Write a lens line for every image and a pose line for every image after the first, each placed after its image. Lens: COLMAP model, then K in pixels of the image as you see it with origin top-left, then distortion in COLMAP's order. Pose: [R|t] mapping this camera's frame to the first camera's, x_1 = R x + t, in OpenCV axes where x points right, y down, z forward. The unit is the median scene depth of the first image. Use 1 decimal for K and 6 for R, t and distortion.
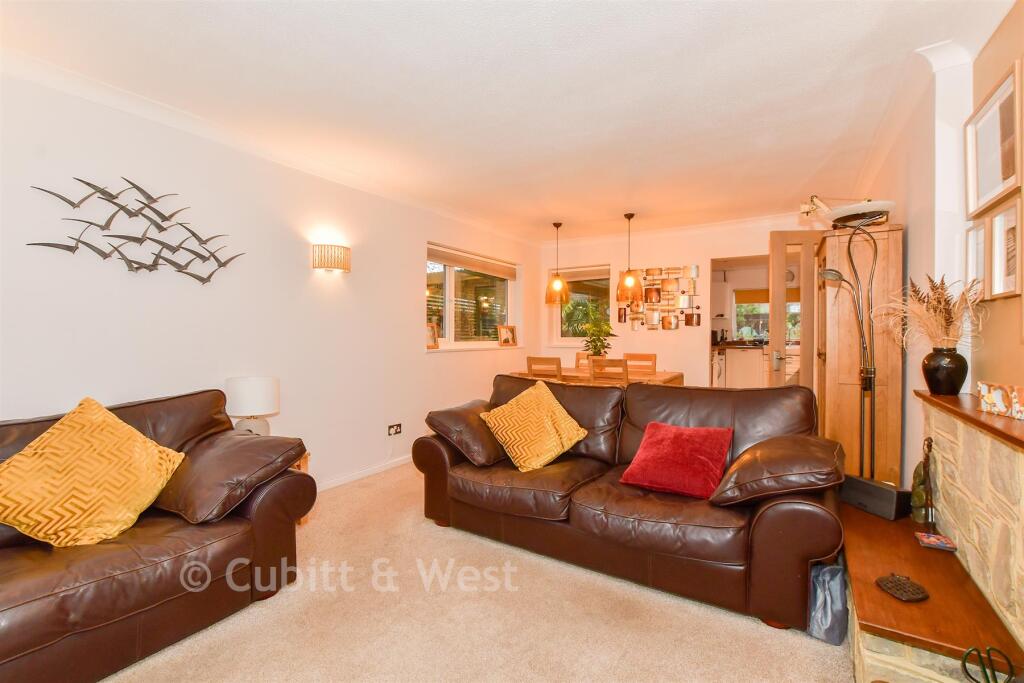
lens RADIAL K [[447.5, 0, 512.0], [0, 447.5, 341.5], [0, 0, 1]] dist [0.000473, 0.000148]
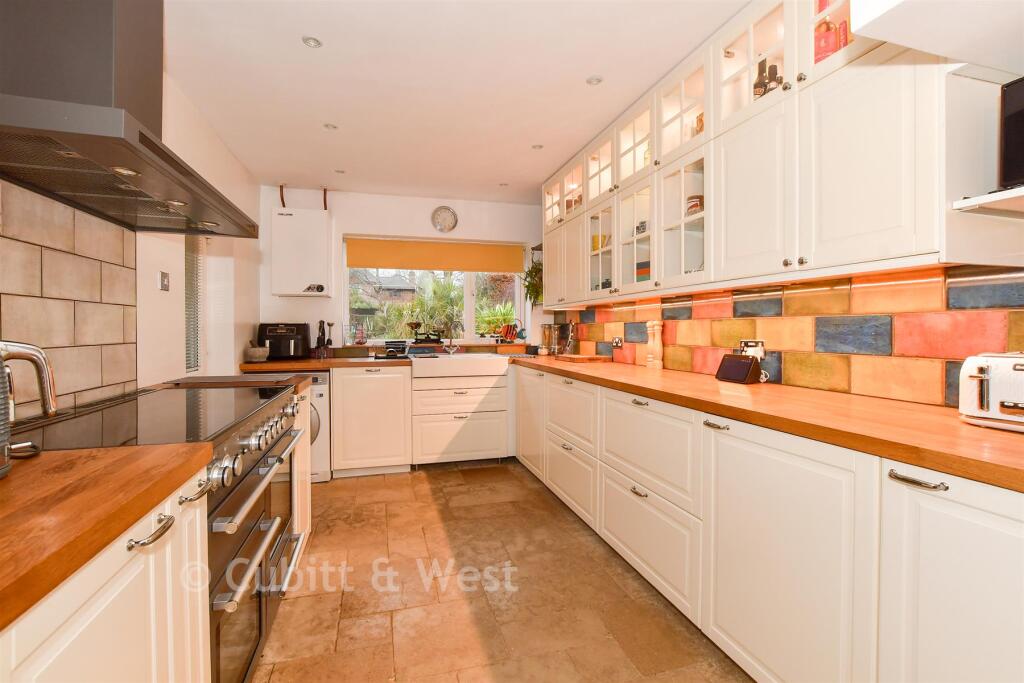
lens RADIAL K [[447.5, 0, 512.0], [0, 447.5, 341.5], [0, 0, 1]] dist [0.000473, 0.000148]
pose [[0.661968, -0.016888, 0.749342, 0.269395], [0.010047, 0.999856, 0.013659, -0.011562], [-0.749464, -0.001513, 0.662043, 0.579842]]
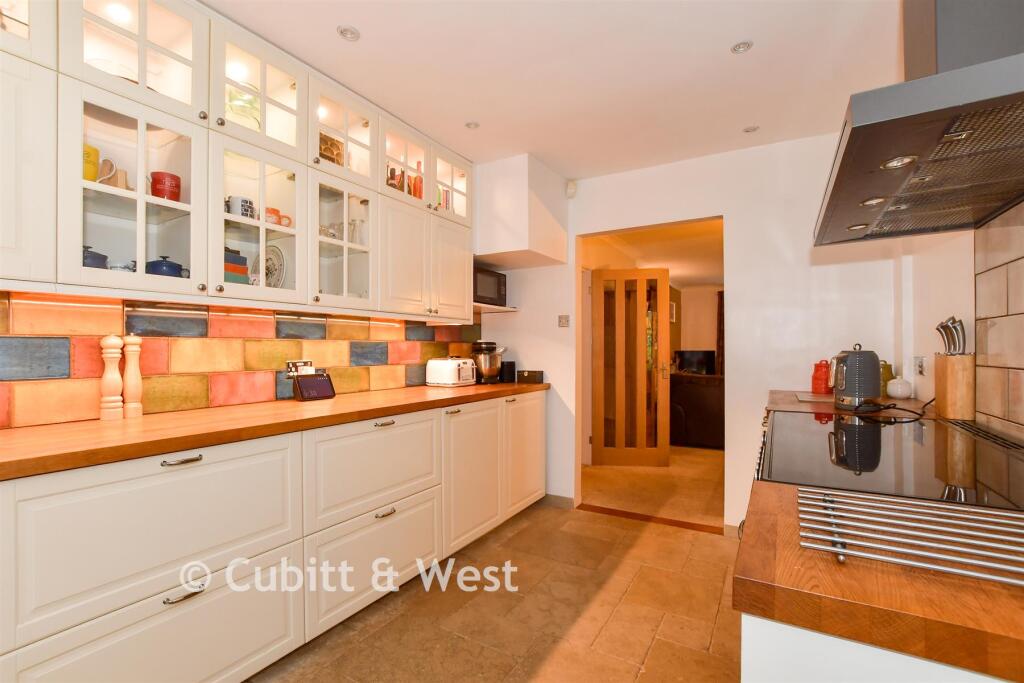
lens RADIAL K [[439.5, 0, 512.0], [0, 439.5, 341.5], [0, 0, 1]] dist [-0.100045, -0.000011]
pose [[-0.999457, 0.018324, -0.027393, 0.442645], [0.018470, 0.999817, -0.005076, -0.015695], [0.027295, -0.005579, -0.999612, 0.940162]]
